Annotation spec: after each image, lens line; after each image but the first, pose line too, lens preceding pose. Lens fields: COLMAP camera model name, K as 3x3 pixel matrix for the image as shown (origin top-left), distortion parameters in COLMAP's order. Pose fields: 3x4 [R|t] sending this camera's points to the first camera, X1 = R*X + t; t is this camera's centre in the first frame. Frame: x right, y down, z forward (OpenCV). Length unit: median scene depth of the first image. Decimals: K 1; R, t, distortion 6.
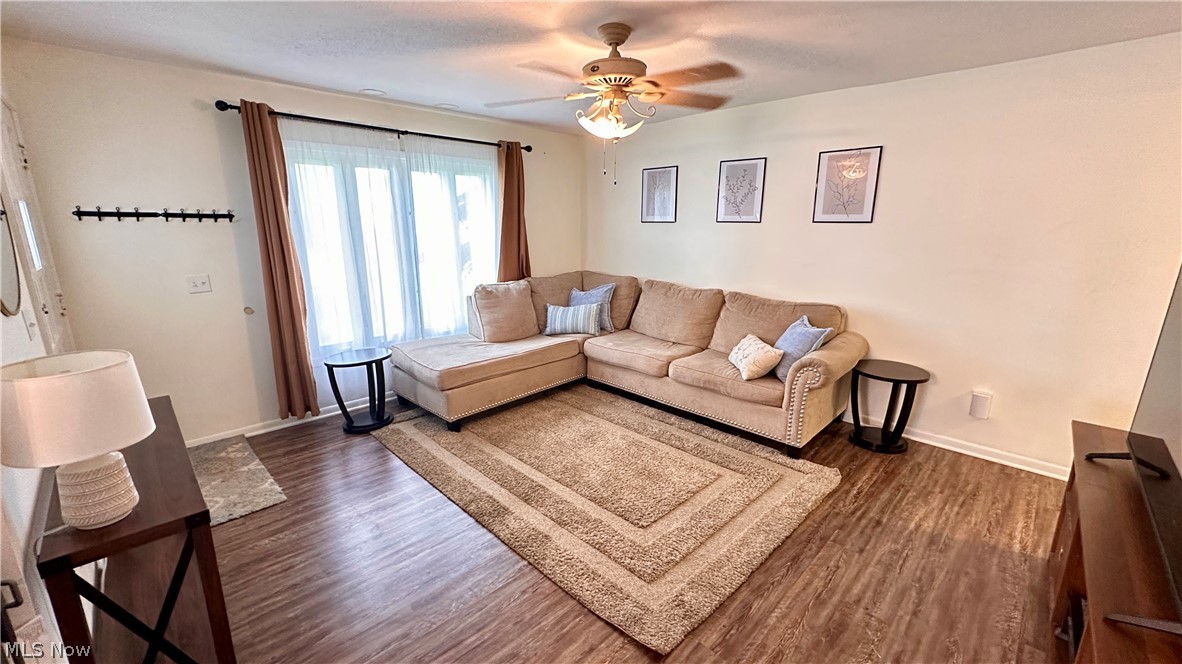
lens RADIAL K [[472.6, 0, 589.1], [0, 472.6, 331.2], [0, 0, 1]] dist [-0.003055, 0.001127]
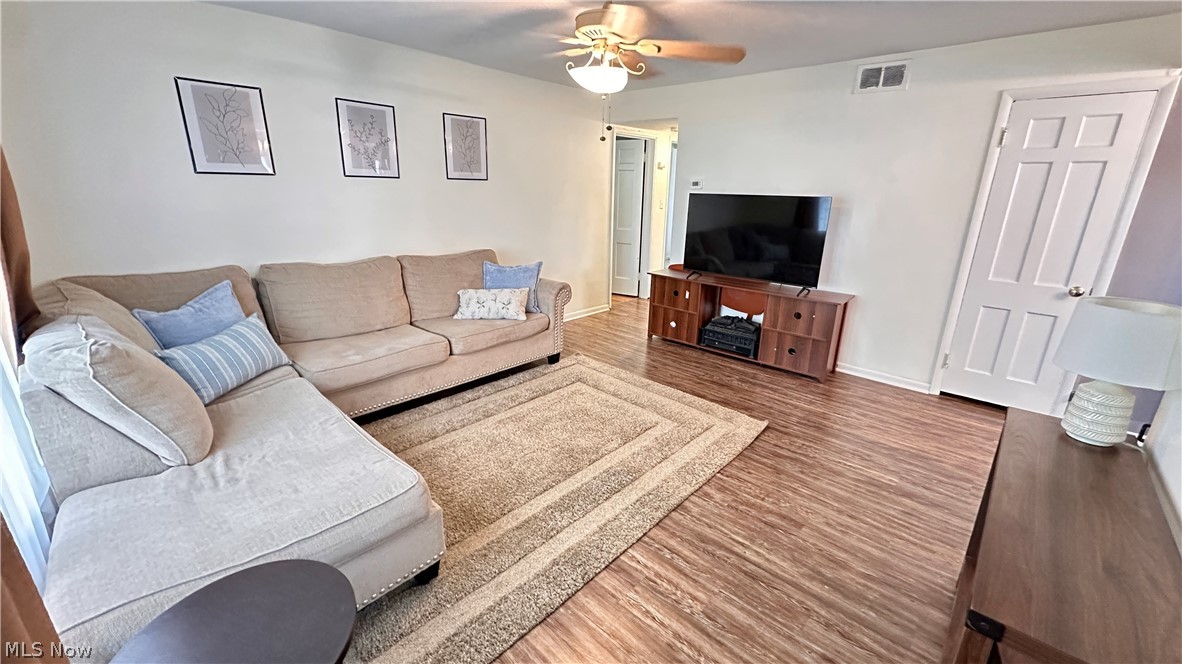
lens RADIAL K [[472.6, 0, 587.5], [0, 472.6, 333.2], [0, 0, 1]] dist [-0.003055, 0.001127]
pose [[-0.032601, -0.300818, 0.953124, -0.911791], [0.209172, 0.930459, 0.300820, -0.212225], [-0.977335, 0.209174, 0.032589, 0.959217]]
